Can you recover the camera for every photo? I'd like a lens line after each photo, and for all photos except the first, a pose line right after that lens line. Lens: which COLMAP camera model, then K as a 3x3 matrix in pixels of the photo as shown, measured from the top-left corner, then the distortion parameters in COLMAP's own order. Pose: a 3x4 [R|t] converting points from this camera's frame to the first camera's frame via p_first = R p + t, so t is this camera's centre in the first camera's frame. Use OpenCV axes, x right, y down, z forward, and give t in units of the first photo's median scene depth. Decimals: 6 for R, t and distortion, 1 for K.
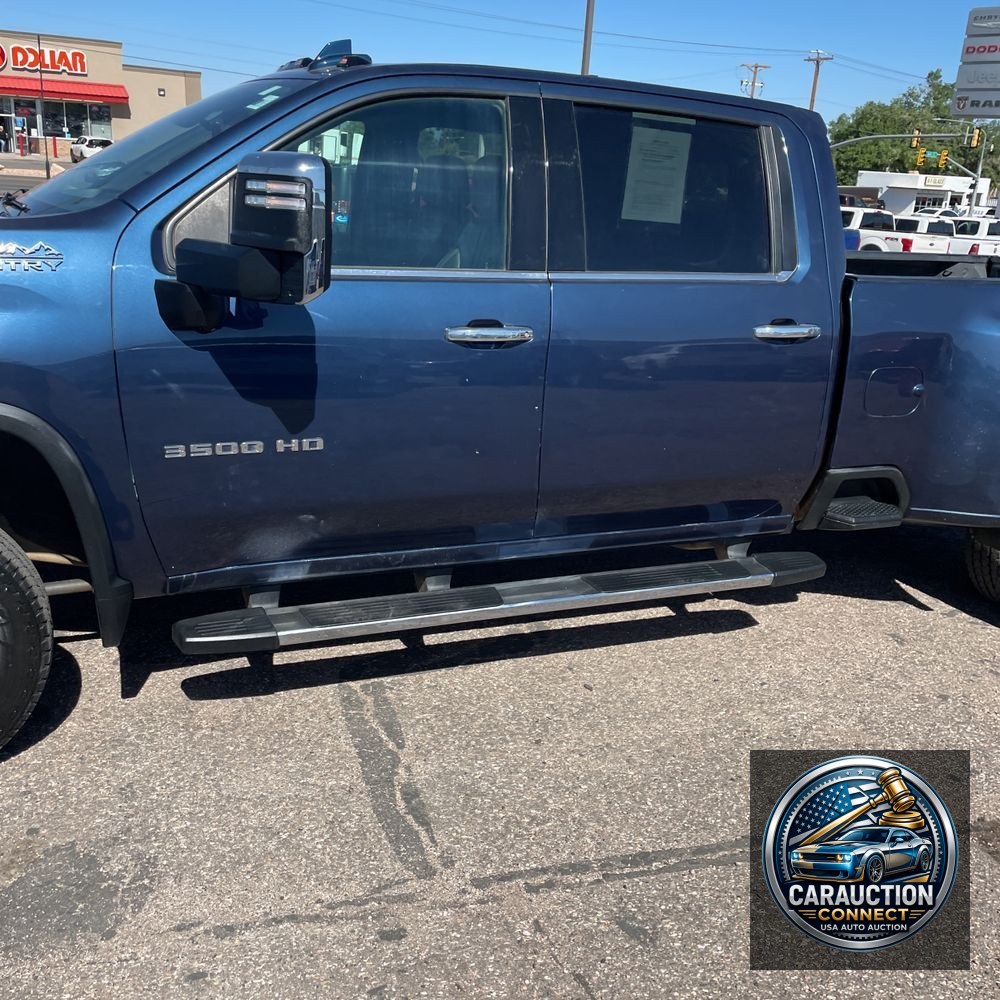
lens RADIAL K [[1025.3, 0, 514.7], [0, 1025.3, 491.9], [0, 0, 1]] dist [0.043462, 0.000000]
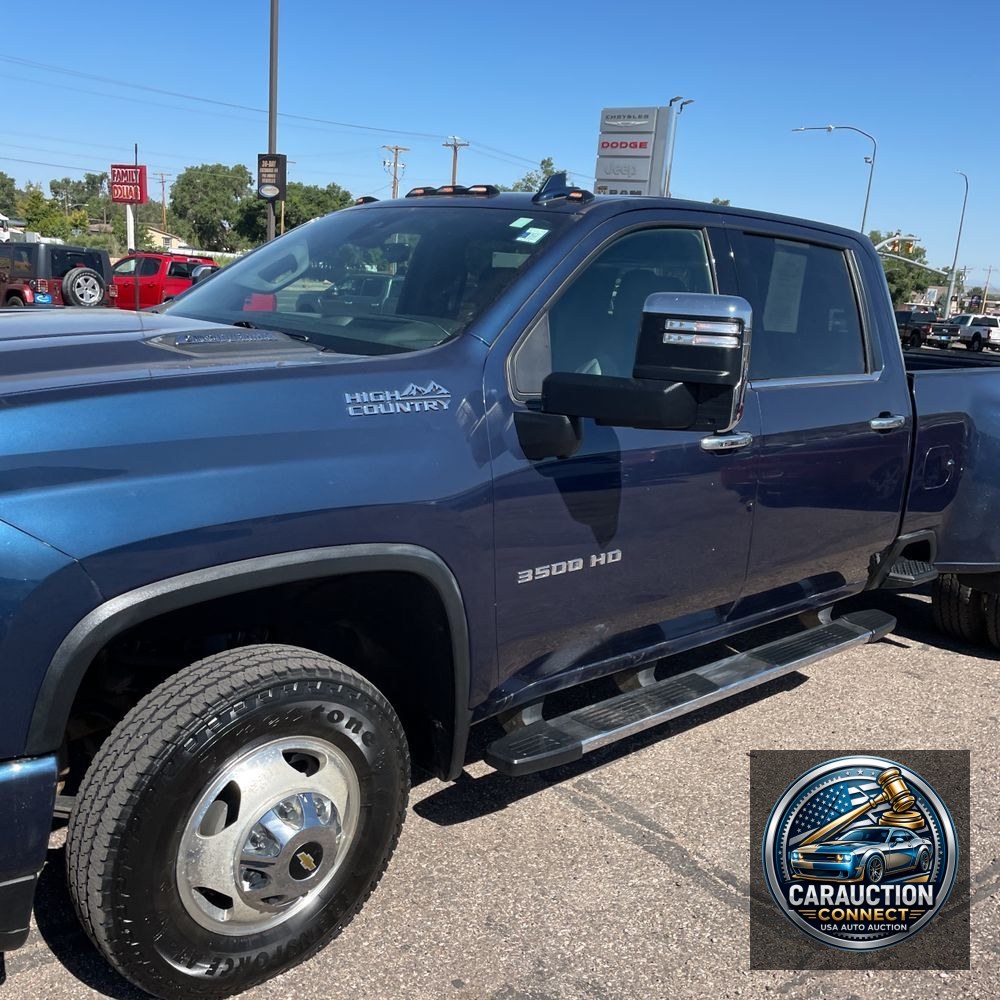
lens RADIAL K [[1025.3, 0, 496.5], [0, 1025.3, 516.1], [0, 0, 1]] dist [0.043462, 0.000000]
pose [[0.947611, -0.076965, 0.310016, -0.478309], [0.090420, 0.995474, -0.029245, -0.051335], [-0.306362, 0.055744, 0.950282, 0.029424]]
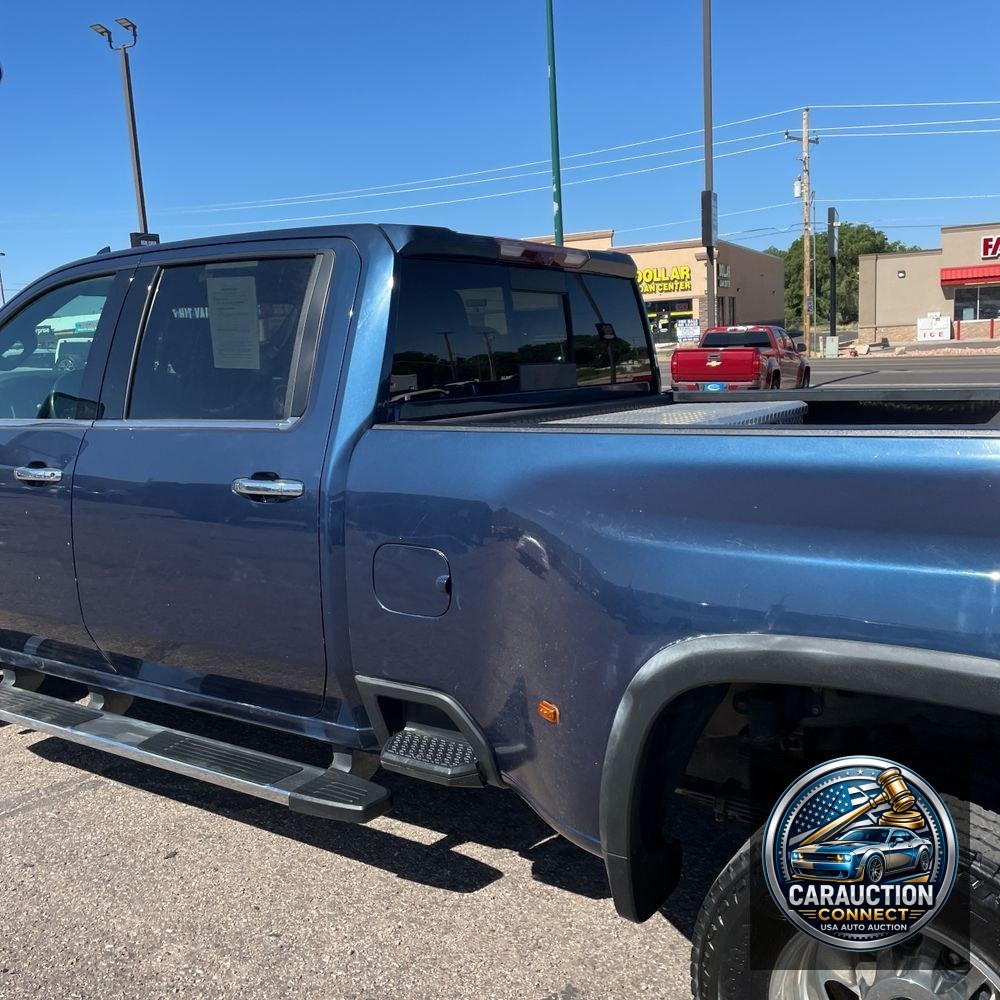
lens RADIAL K [[1025.3, 0, 460.9], [0, 1025.3, 485.7], [0, 0, 1]] dist [0.043462, 0.000000]
pose [[0.535711, 0.026722, -0.843978, 0.951150], [-0.174377, 0.981456, -0.079610, -0.107814], [0.826200, 0.189818, 0.530436, 0.627497]]
